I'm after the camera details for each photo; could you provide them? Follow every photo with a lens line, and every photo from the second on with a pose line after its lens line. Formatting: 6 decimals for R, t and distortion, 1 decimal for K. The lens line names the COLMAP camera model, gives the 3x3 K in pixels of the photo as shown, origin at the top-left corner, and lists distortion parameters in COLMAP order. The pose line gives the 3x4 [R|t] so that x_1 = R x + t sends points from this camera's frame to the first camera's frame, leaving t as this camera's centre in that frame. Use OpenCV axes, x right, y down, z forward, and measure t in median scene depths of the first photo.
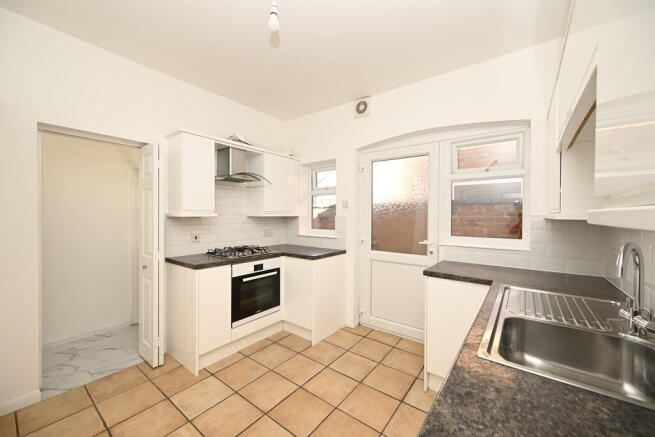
lens RADIAL K [[256.8, 0, 326.2], [0, 256.8, 217.4], [0, 0, 1]] dist [-0.000355, -0.000533]
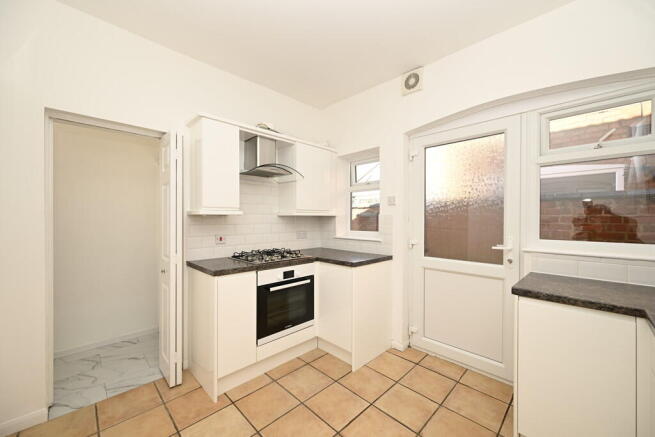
lens RADIAL K [[256.8, 0, 328.6], [0, 256.8, 219.7], [0, 0, 1]] dist [-0.000355, -0.000533]
pose [[0.990740, -0.002099, -0.135760, -0.016930], [0.001449, 0.999987, -0.004882, 0.017849], [0.135768, 0.004640, 0.990730, 0.178529]]
